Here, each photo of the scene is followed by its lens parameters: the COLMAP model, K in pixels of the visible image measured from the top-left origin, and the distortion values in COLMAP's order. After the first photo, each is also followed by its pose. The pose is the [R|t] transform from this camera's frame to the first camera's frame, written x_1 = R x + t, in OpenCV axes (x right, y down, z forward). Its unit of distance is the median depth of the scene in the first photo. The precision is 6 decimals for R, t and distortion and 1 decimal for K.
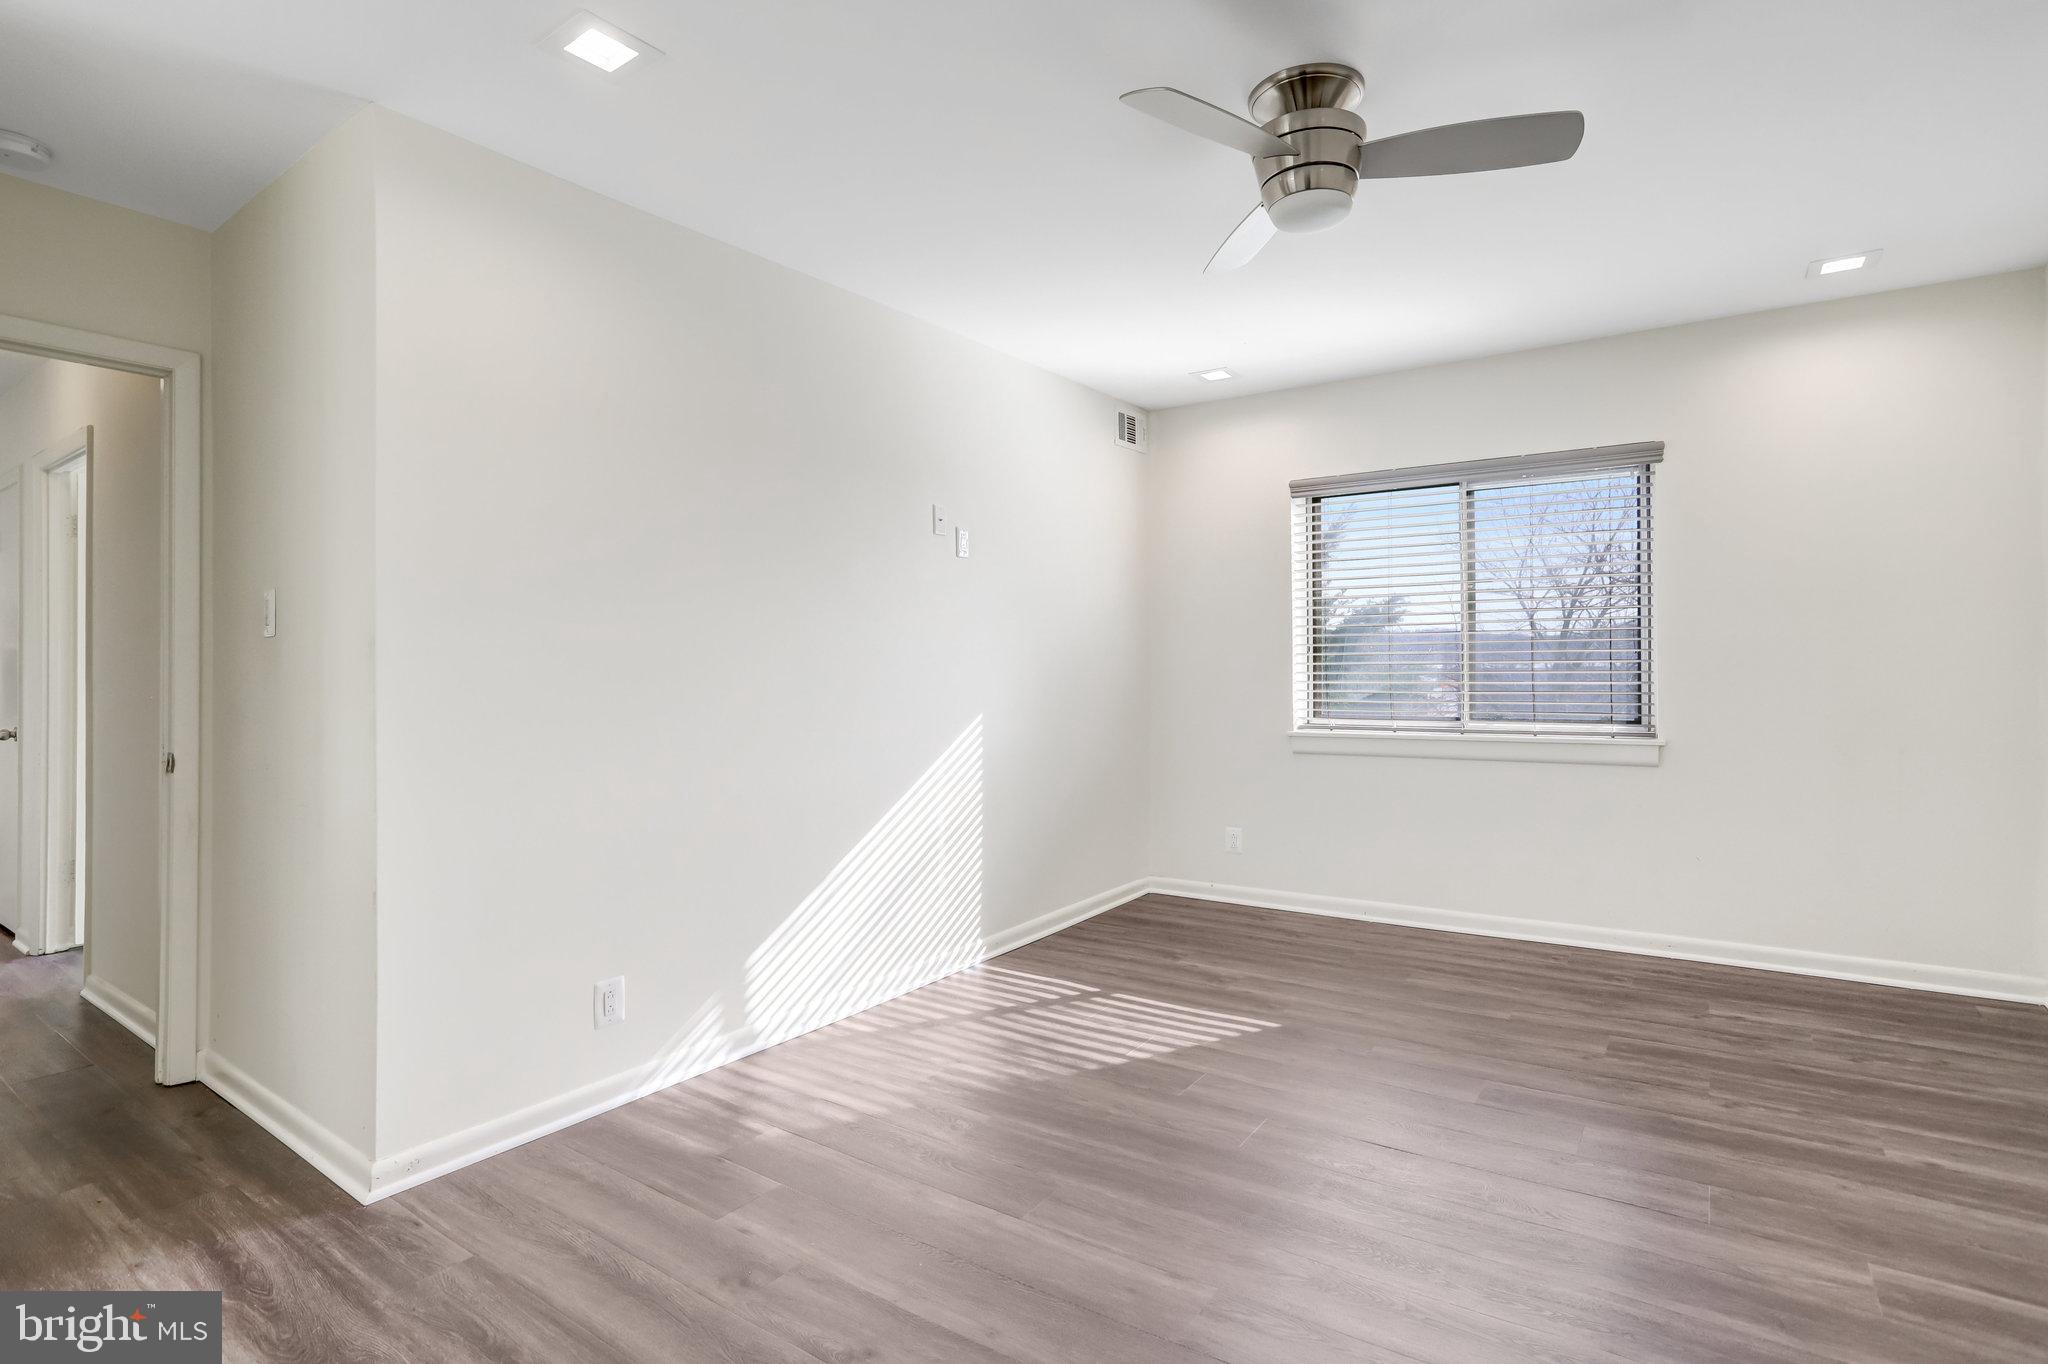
lens RADIAL K [[1012.9, 0, 1034.1], [0, 1012.9, 681.0], [0, 0, 1]] dist [-0.059656, 0.025998]
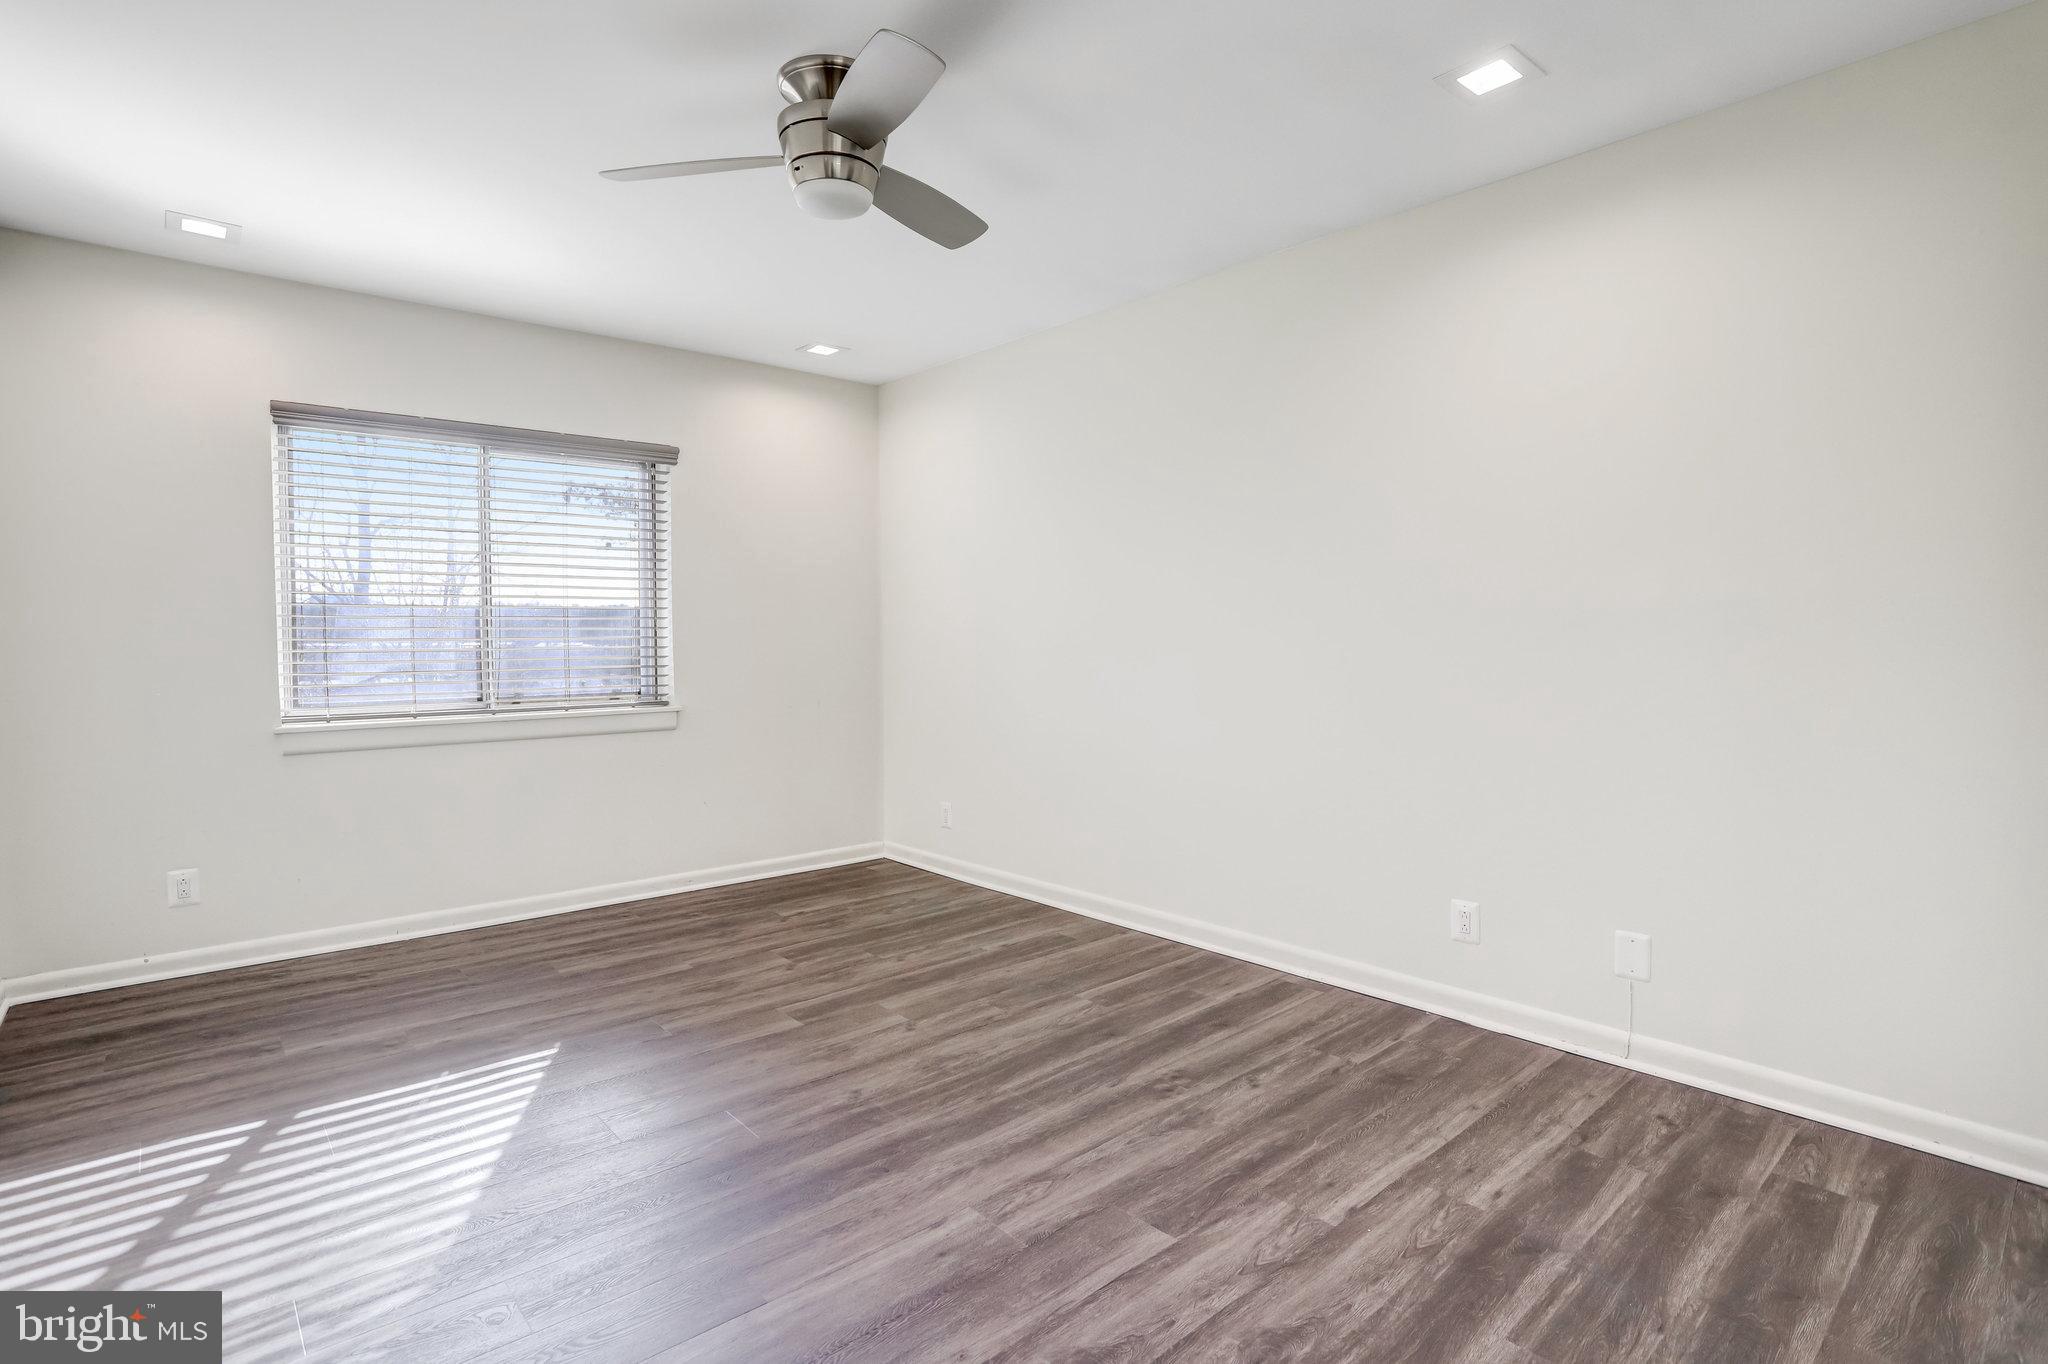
lens RADIAL K [[1012.9, 0, 1029.7], [0, 1012.9, 689.1], [0, 0, 1]] dist [-0.059656, 0.025998]
pose [[0.239816, -0.041461, 0.969933, -0.497928], [0.012218, 0.999137, 0.039689, -0.003654], [-0.970741, 0.002333, 0.240116, 0.388343]]
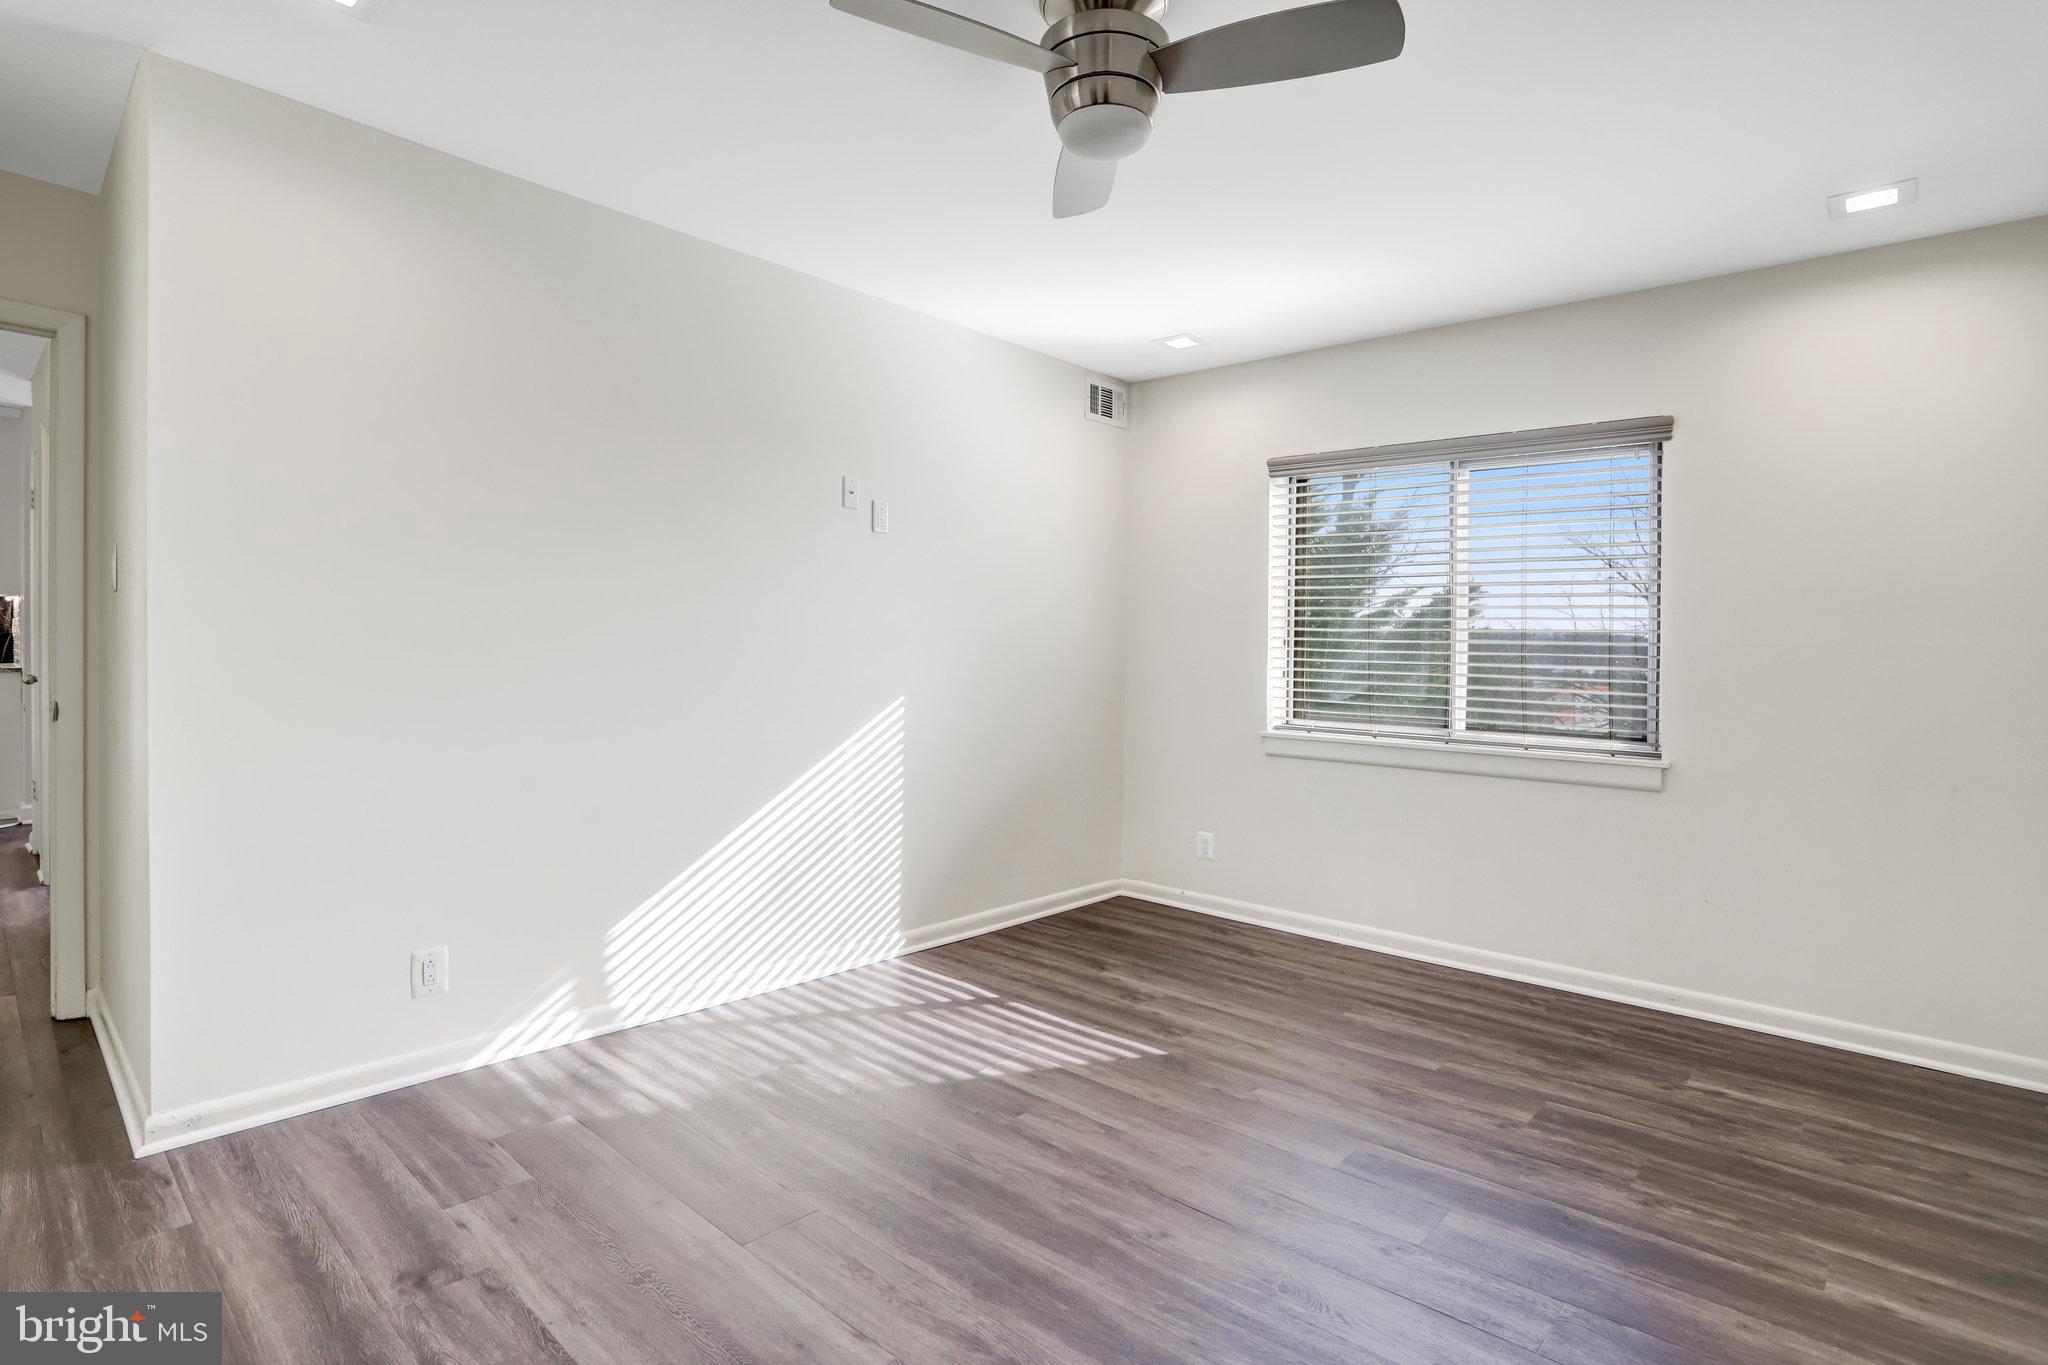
lens RADIAL K [[1012.9, 0, 1023.4], [0, 1012.9, 669.2], [0, 0, 1]] dist [-0.059656, 0.025998]
pose [[0.990976, 0.038966, -0.128250, 0.221933], [-0.038924, 0.999238, 0.002836, -0.001338], [0.128262, 0.002182, 0.991738, 0.085881]]
